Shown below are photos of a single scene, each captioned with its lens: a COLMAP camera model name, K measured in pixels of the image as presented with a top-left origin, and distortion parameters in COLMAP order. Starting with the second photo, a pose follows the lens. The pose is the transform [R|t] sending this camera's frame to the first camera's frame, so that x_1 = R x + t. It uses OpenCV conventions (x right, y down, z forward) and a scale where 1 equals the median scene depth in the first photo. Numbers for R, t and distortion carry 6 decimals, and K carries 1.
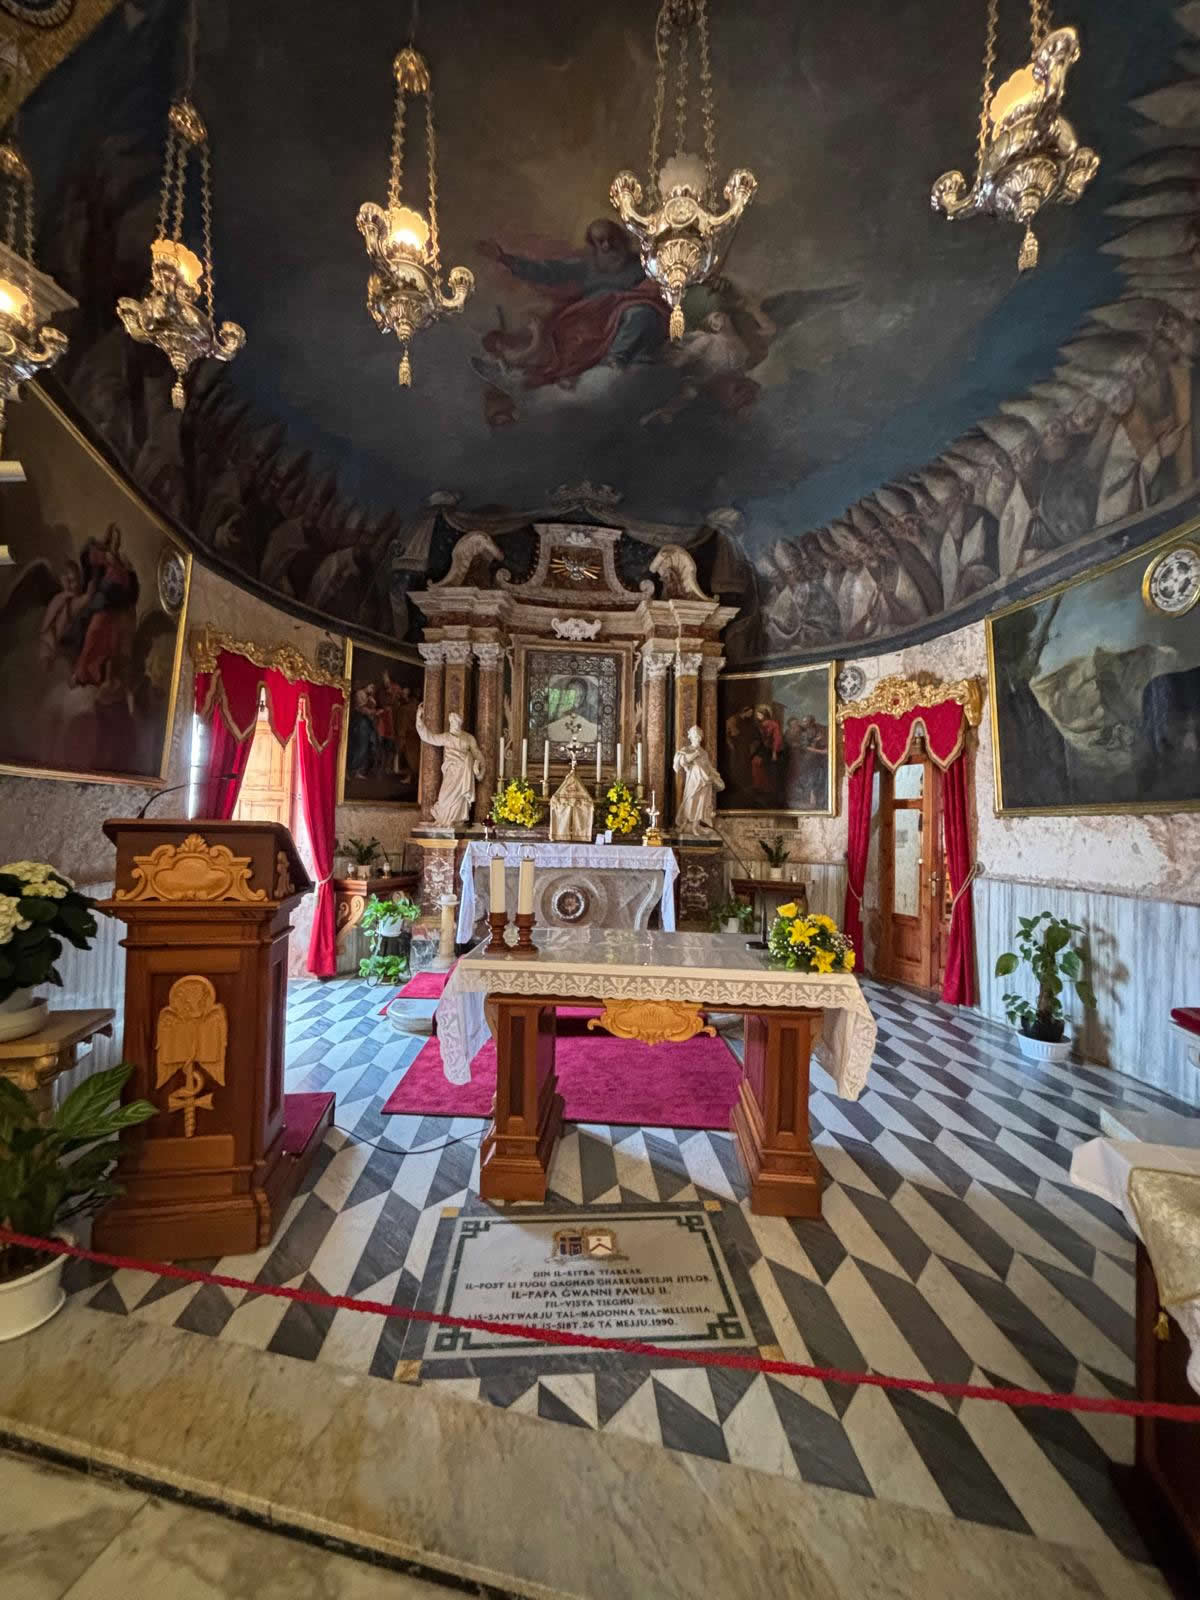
lens RADIAL K [[637.5, 0, 598.0], [0, 637.5, 807.9], [0, 0, 1]] dist [-0.001780, -0.000626]
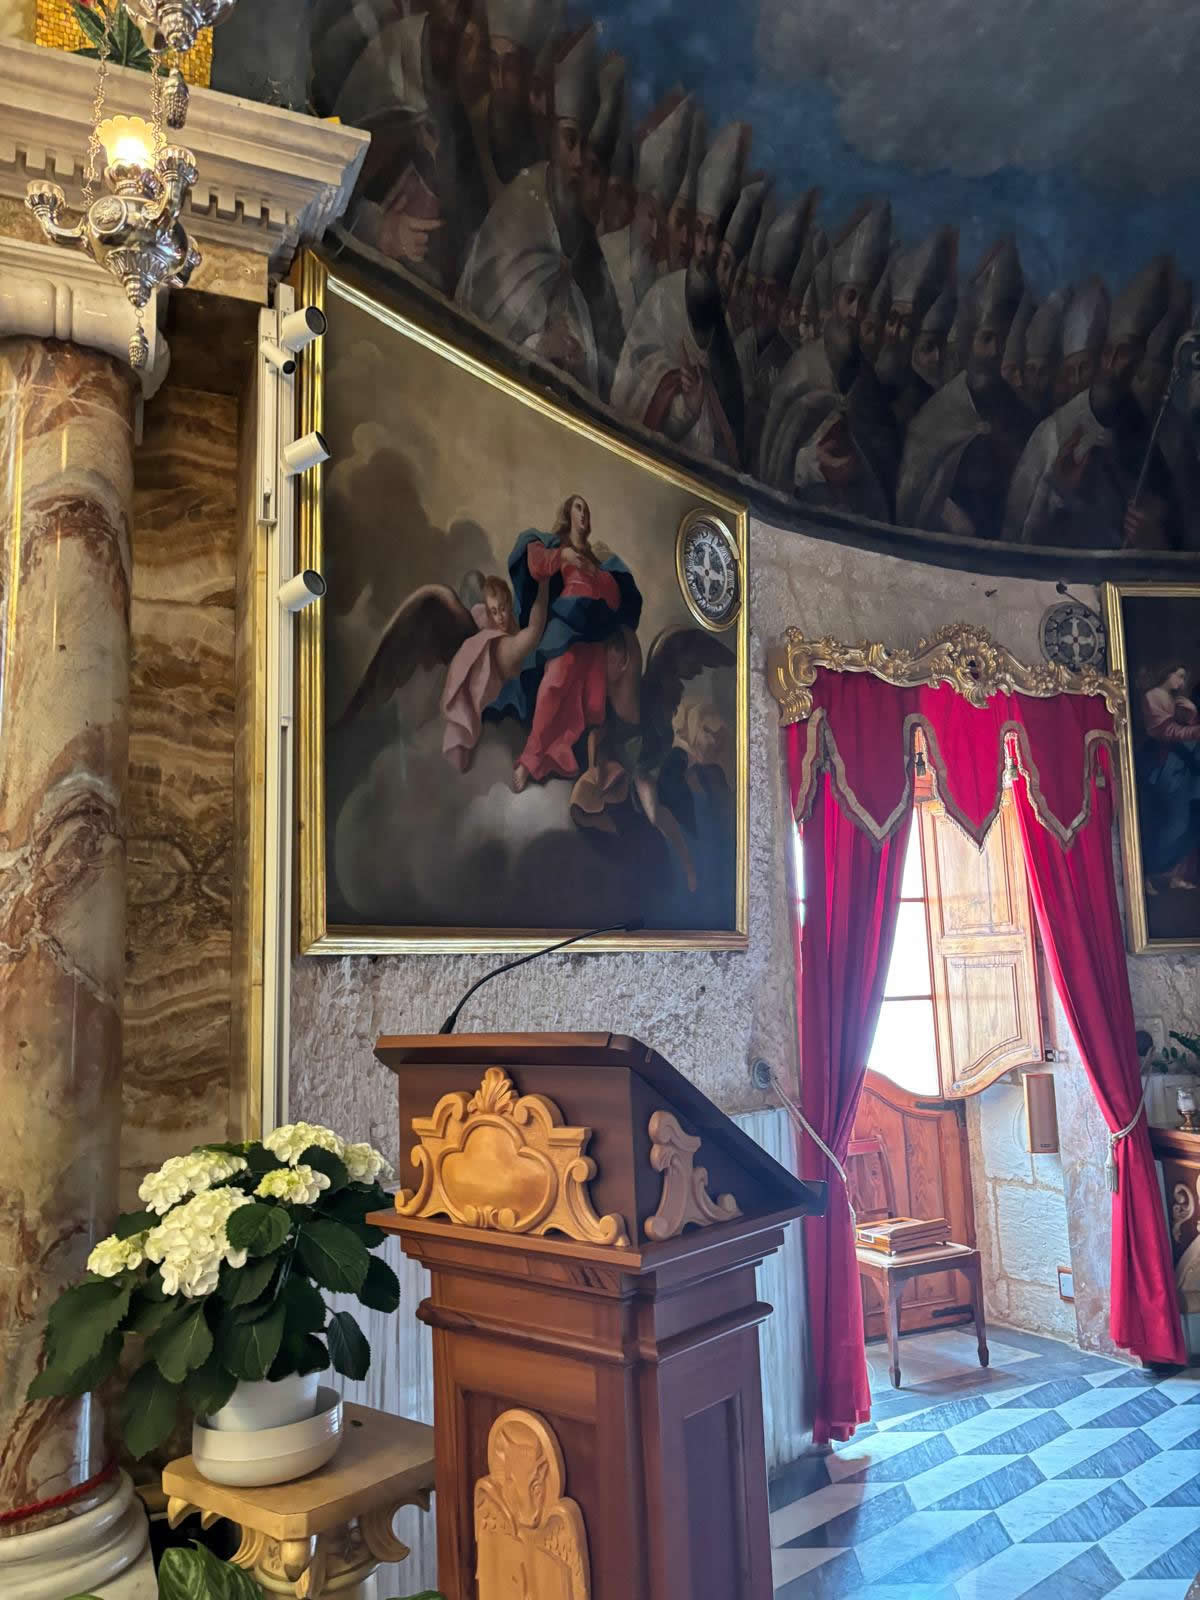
lens RADIAL K [[1205.9, 0, 587.2], [0, 1205.9, 817.4], [0, 0, 1]] dist [0.032877, -0.016882]
pose [[0.612809, -0.157970, -0.774281, 0.027212], [0.068873, 0.986764, -0.146811, -0.000943], [0.787224, 0.036641, 0.615577, 0.211930]]
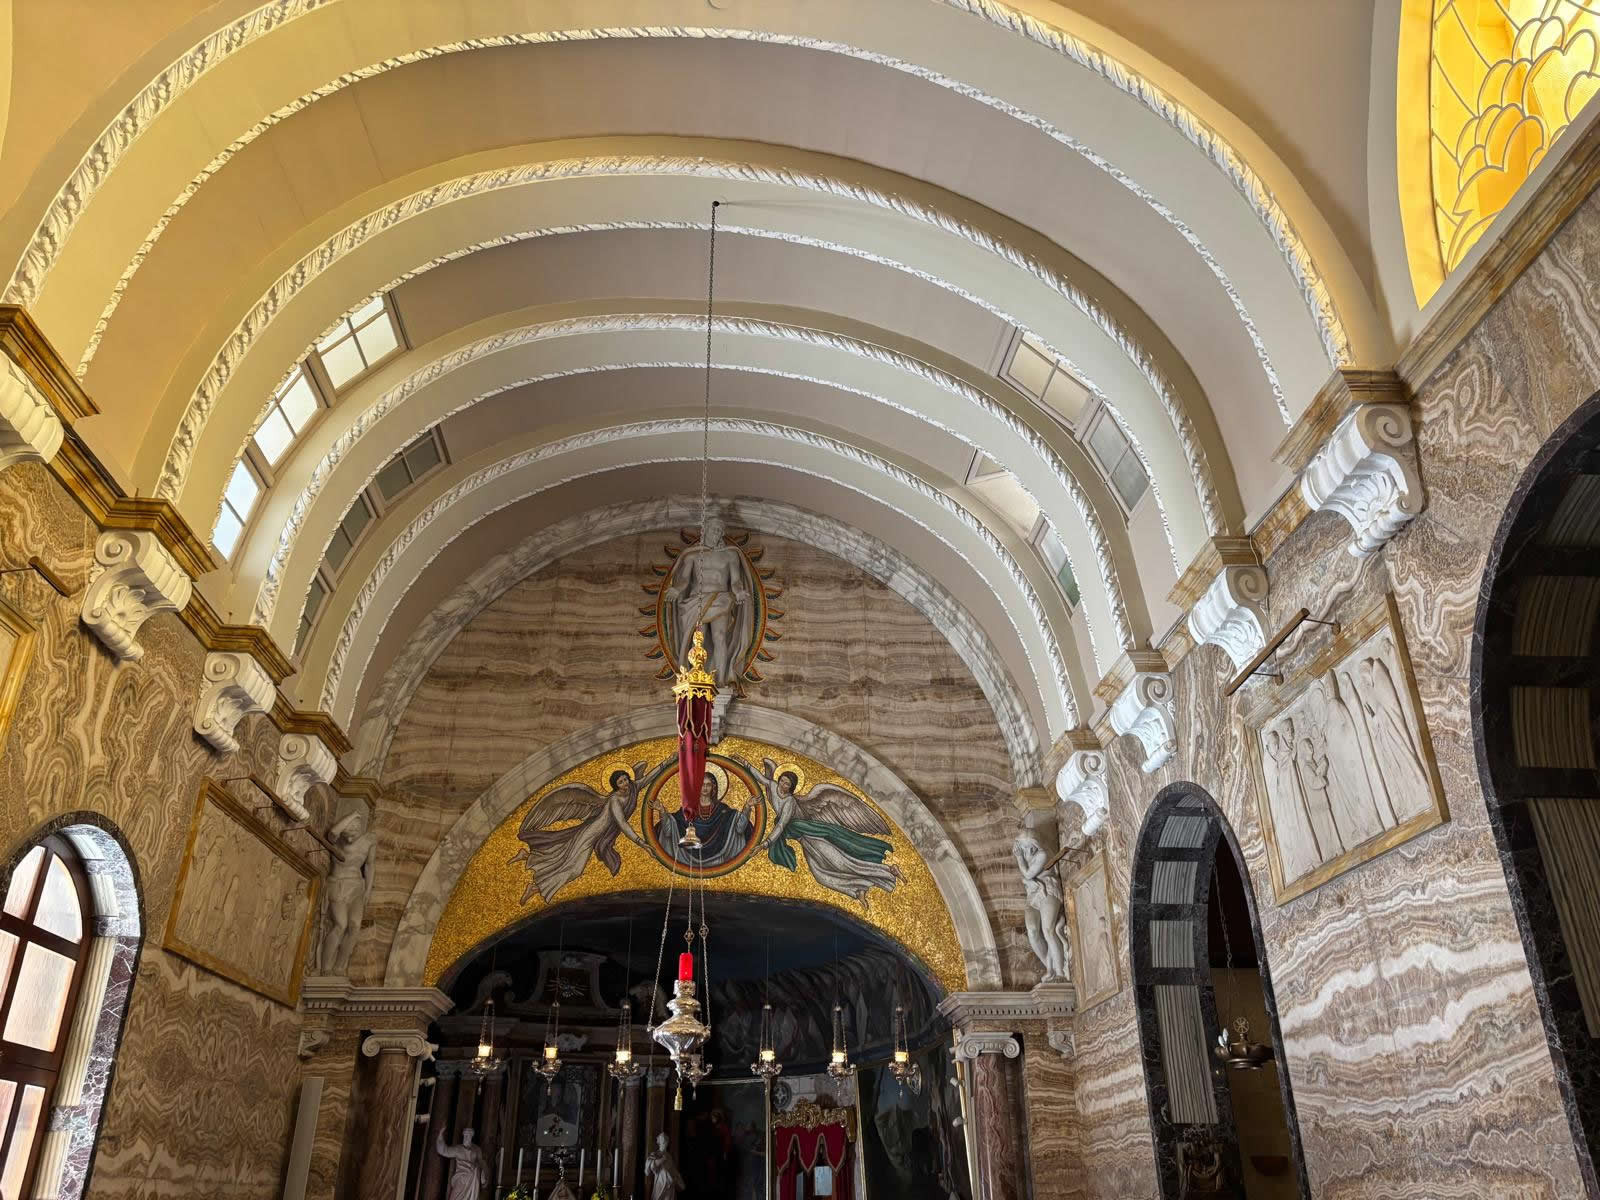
lens RADIAL K [[1205.9, 0, 807.3], [0, 1205.9, 592.2], [0, 0, 1]] dist [0.032877, -0.016882]
pose [[0.951190, 0.114447, 0.286601, -0.467332], [0.020162, 0.903663, -0.427769, -0.079369], [-0.307948, 0.412667, 0.857248, -1.916767]]
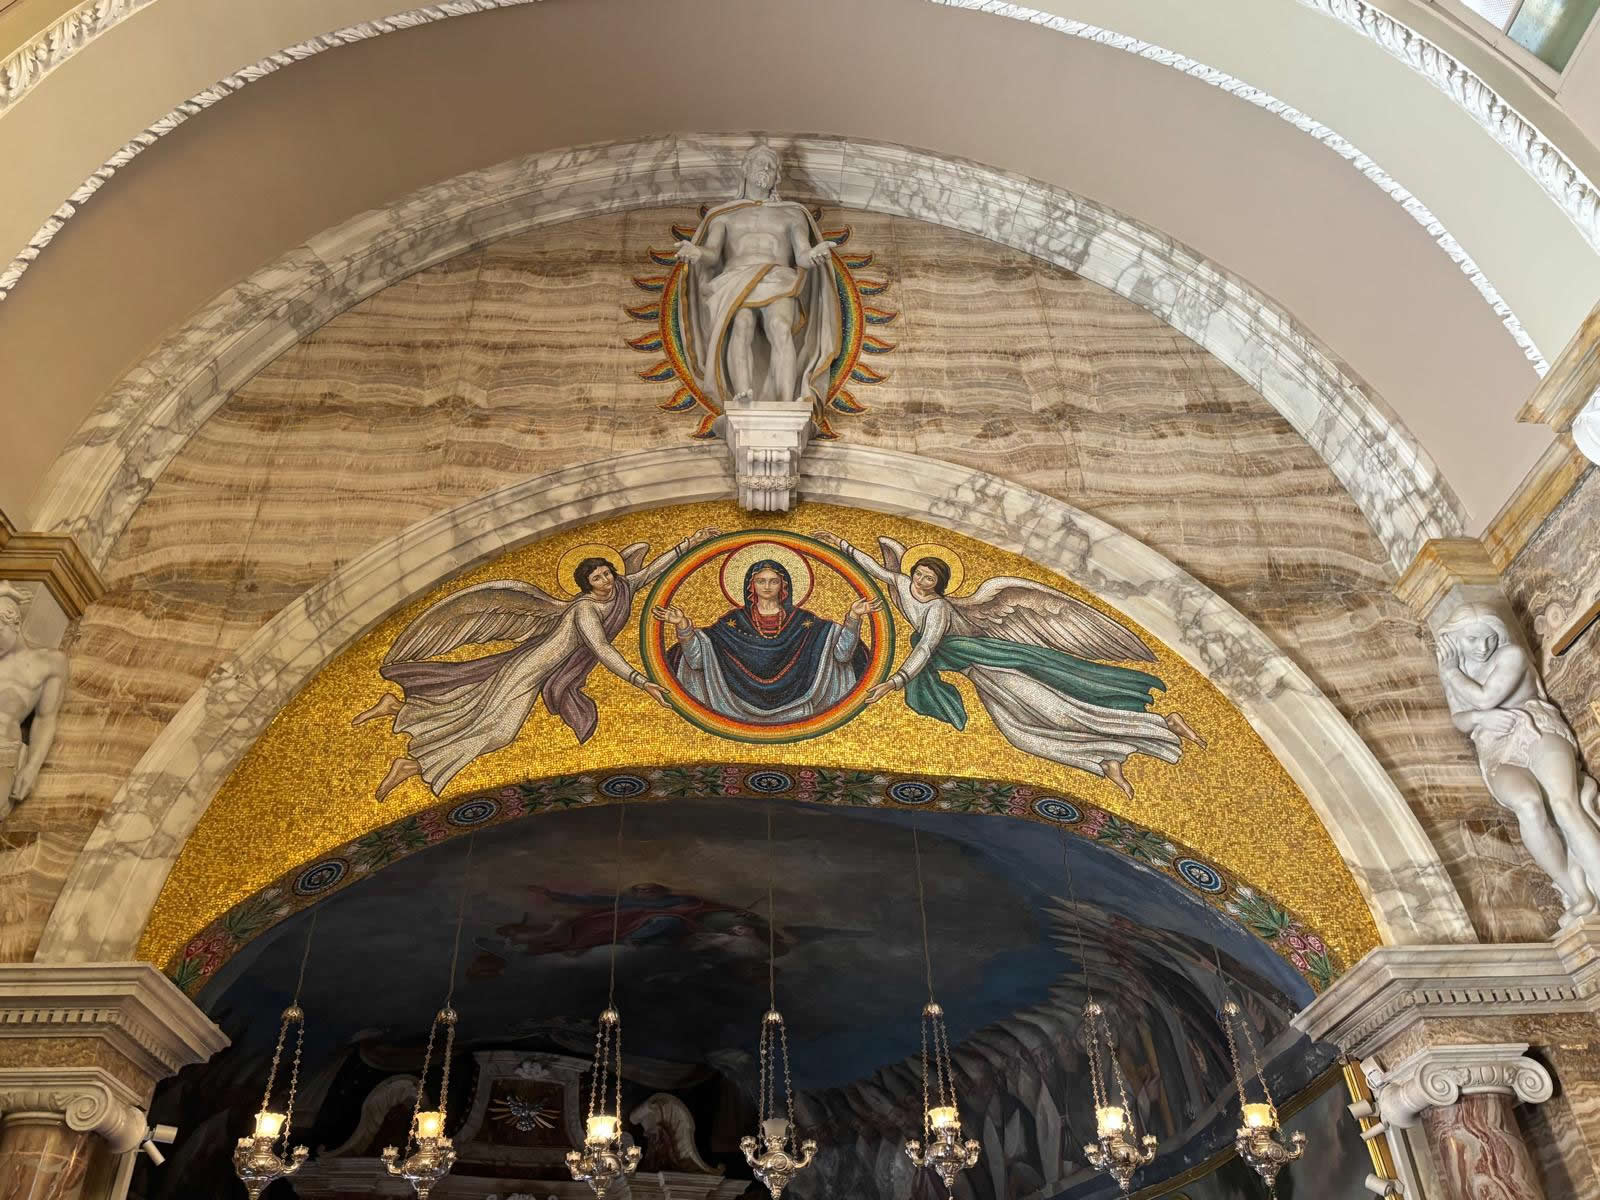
lens RADIAL K [[1205.9, 0, 795.1], [0, 1205.9, 635.7], [0, 0, 1]] dist [0.032877, -0.016882]
pose [[0.960045, 0.120799, 0.252431, -0.205394], [0.045125, 0.823407, -0.565654, -0.046599], [-0.276183, 0.554444, 0.785057, -0.600160]]
